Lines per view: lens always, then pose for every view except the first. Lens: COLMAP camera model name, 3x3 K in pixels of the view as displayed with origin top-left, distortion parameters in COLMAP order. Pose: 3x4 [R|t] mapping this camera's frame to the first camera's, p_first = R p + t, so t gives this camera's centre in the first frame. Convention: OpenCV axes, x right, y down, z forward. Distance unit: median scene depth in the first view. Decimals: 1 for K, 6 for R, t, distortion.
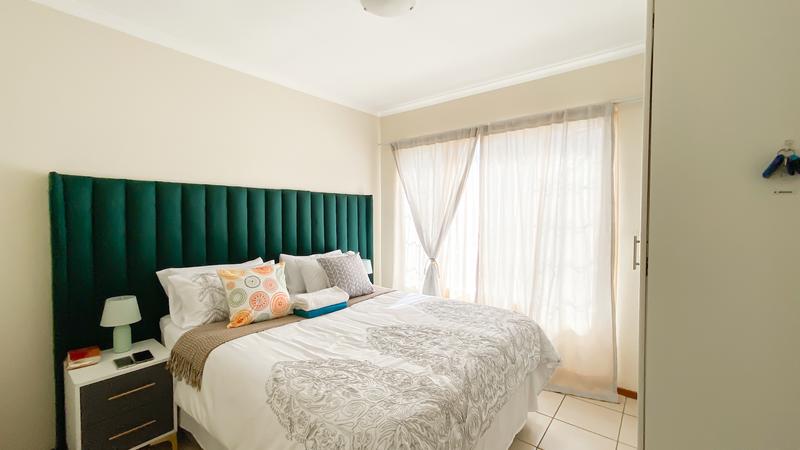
lens RADIAL K [[325.4, 0, 398.2], [0, 325.4, 224.8], [0, 0, 1]] dist [0.001042, -0.000347]
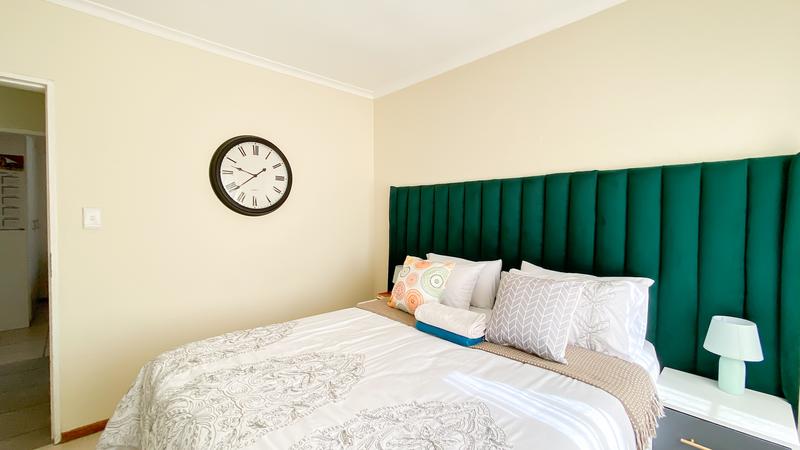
lens RADIAL K [[332.8, 0, 390.1], [0, 332.8, 227.4], [0, 0, 1]] dist [0.000838, -0.000085]
pose [[-0.147241, 0.032063, -0.988581, 0.567888], [-0.043933, 0.998276, 0.038921, -0.007157], [0.988124, 0.049162, -0.145578, 1.015786]]
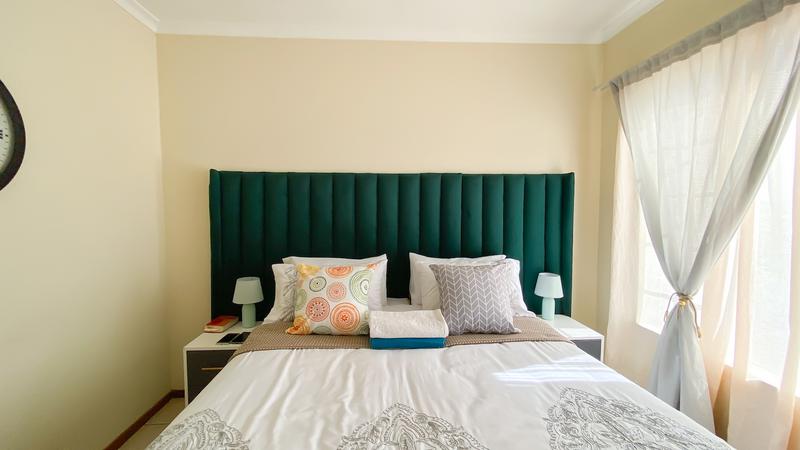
lens RADIAL K [[325.4, 0, 398.2], [0, 325.4, 224.8], [0, 0, 1]] dist [0.001042, -0.000347]
pose [[0.671563, 0.032990, -0.740213, 0.265984], [-0.026497, 0.999439, 0.020504, 0.004698], [0.740474, 0.005844, 0.672060, 0.552982]]
